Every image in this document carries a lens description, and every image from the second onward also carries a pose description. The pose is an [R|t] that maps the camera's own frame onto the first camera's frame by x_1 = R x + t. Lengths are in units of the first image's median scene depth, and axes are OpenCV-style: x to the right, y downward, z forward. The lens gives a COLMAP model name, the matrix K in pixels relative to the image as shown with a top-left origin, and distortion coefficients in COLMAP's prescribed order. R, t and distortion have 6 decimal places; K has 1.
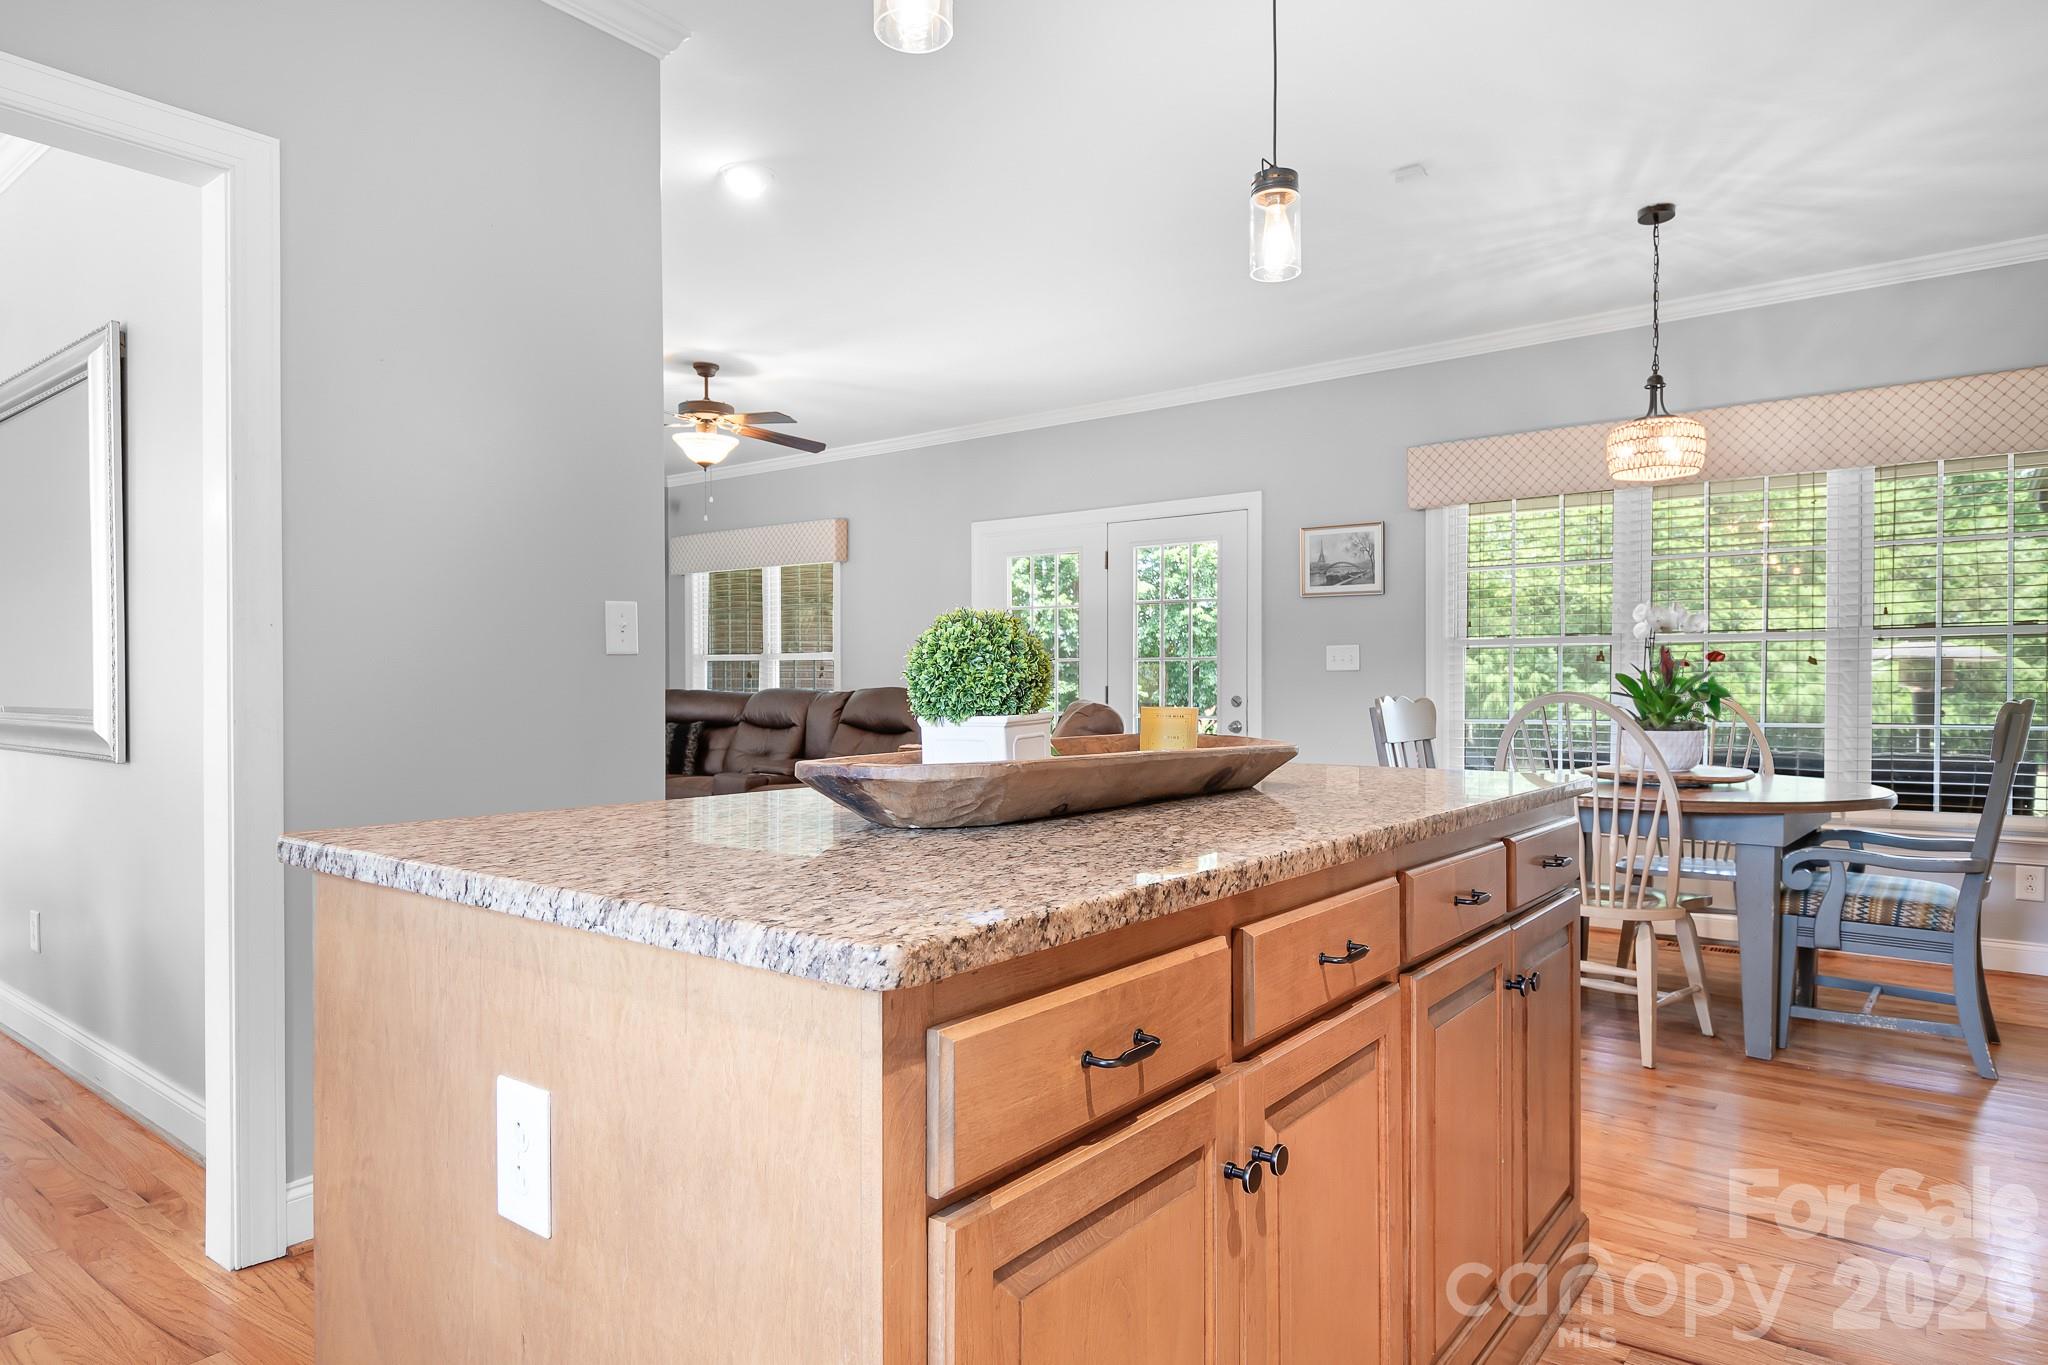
lens RADIAL K [[1217.6, 0, 1044.4], [0, 1217.6, 687.4], [0, 0, 1]] dist [0.000421, -0.002622]
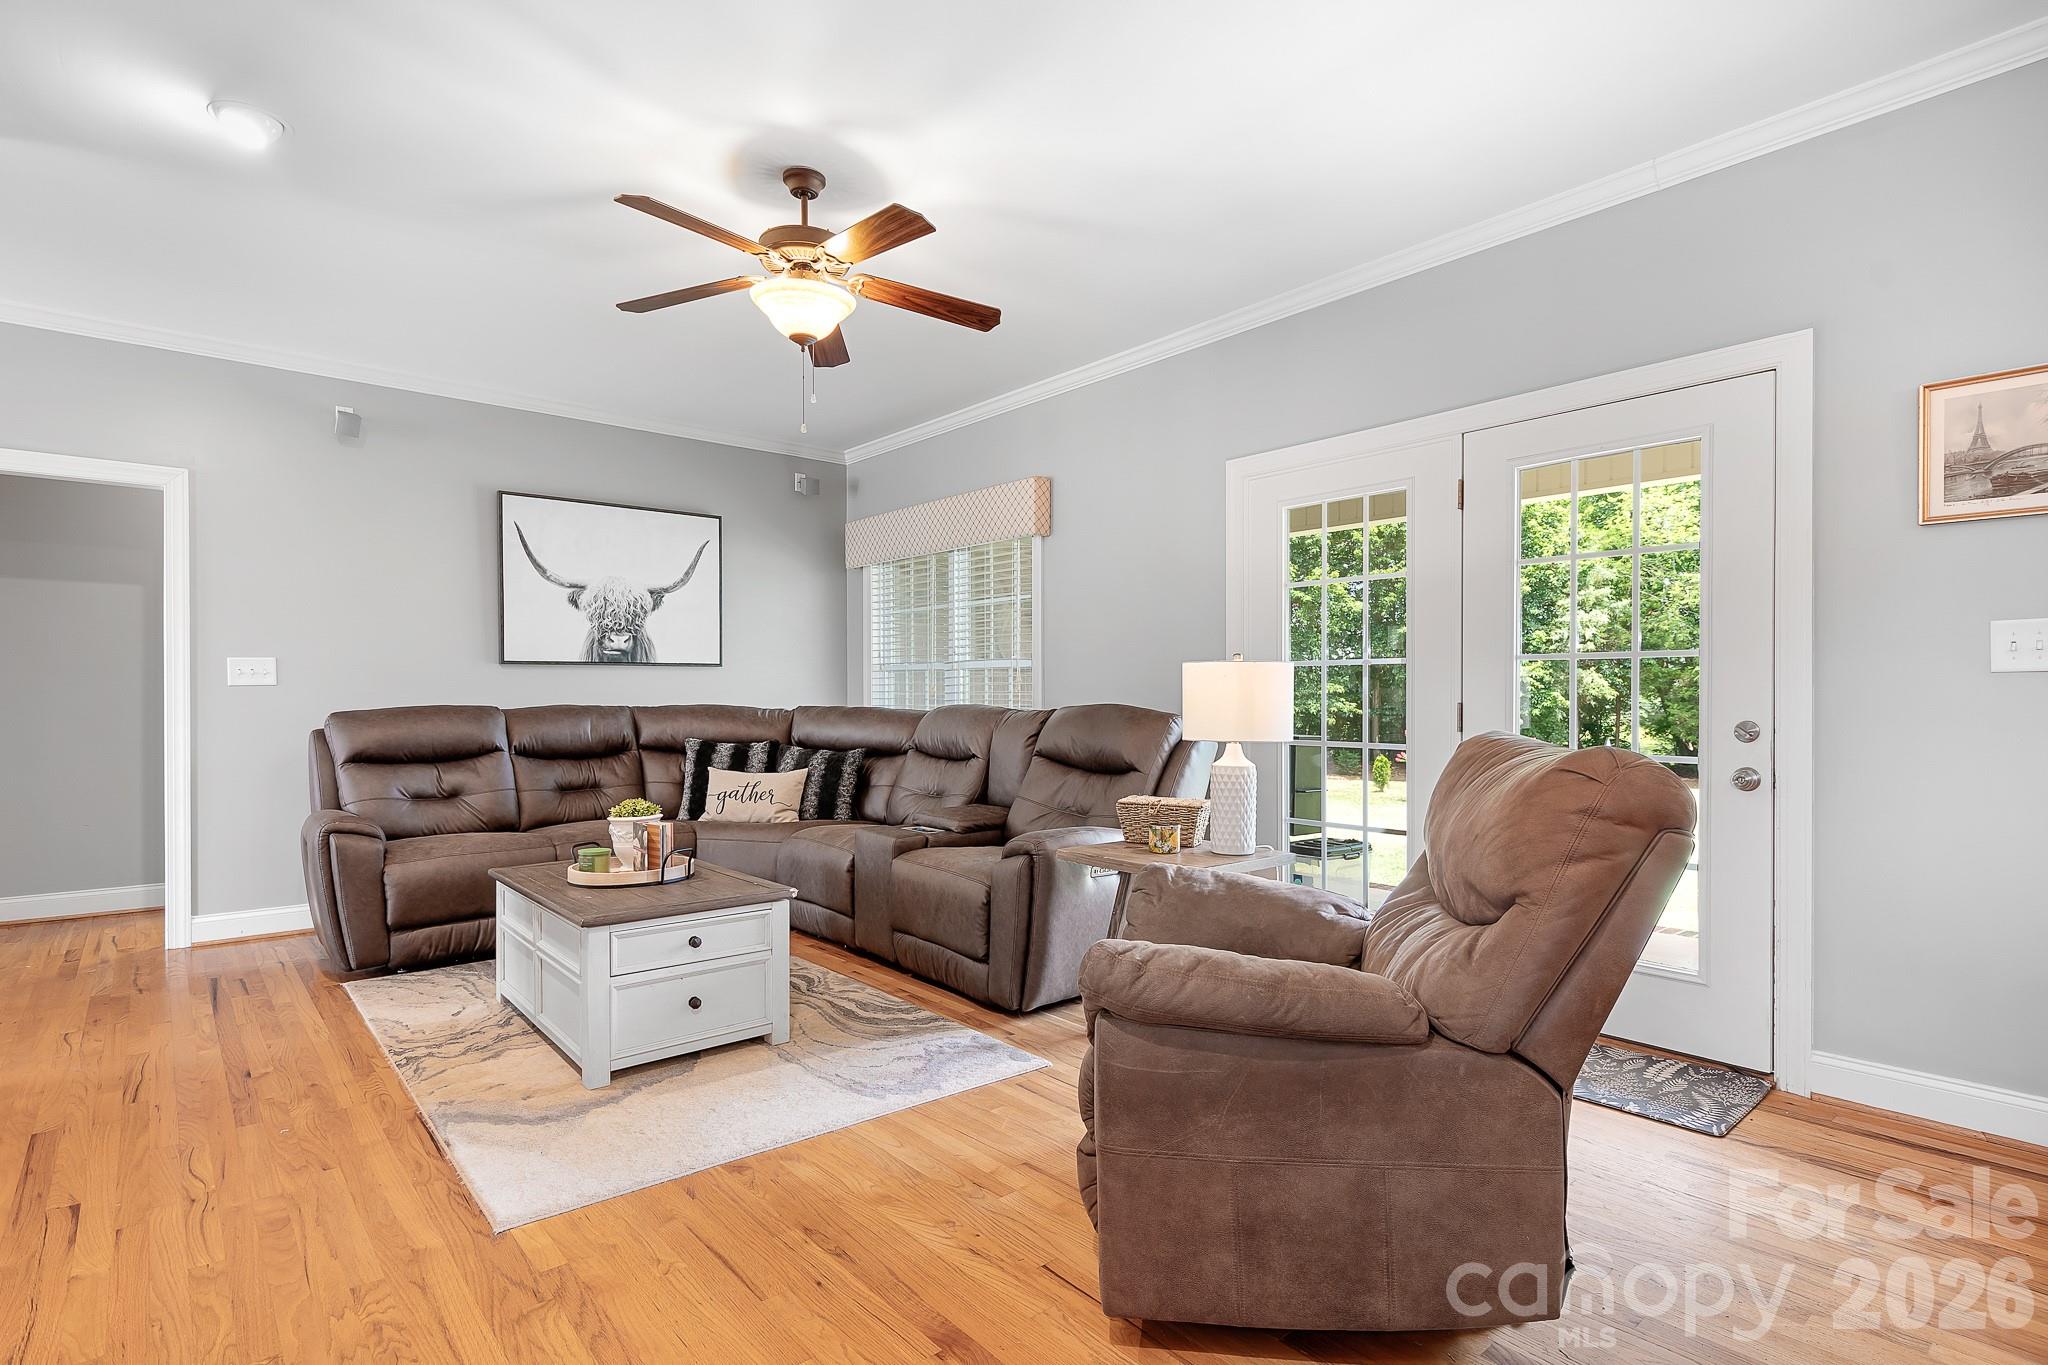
lens RADIAL K [[1025.1, 0, 1025.9], [0, 1025.1, 694.3], [0, 0, 1]] dist [-0.001708, 0.000032]
pose [[0.977923, -0.000837, -0.208962, -0.047474], [-0.001153, 0.999955, -0.009405, -0.000140], [0.208961, 0.009438, 0.977878, 0.400246]]
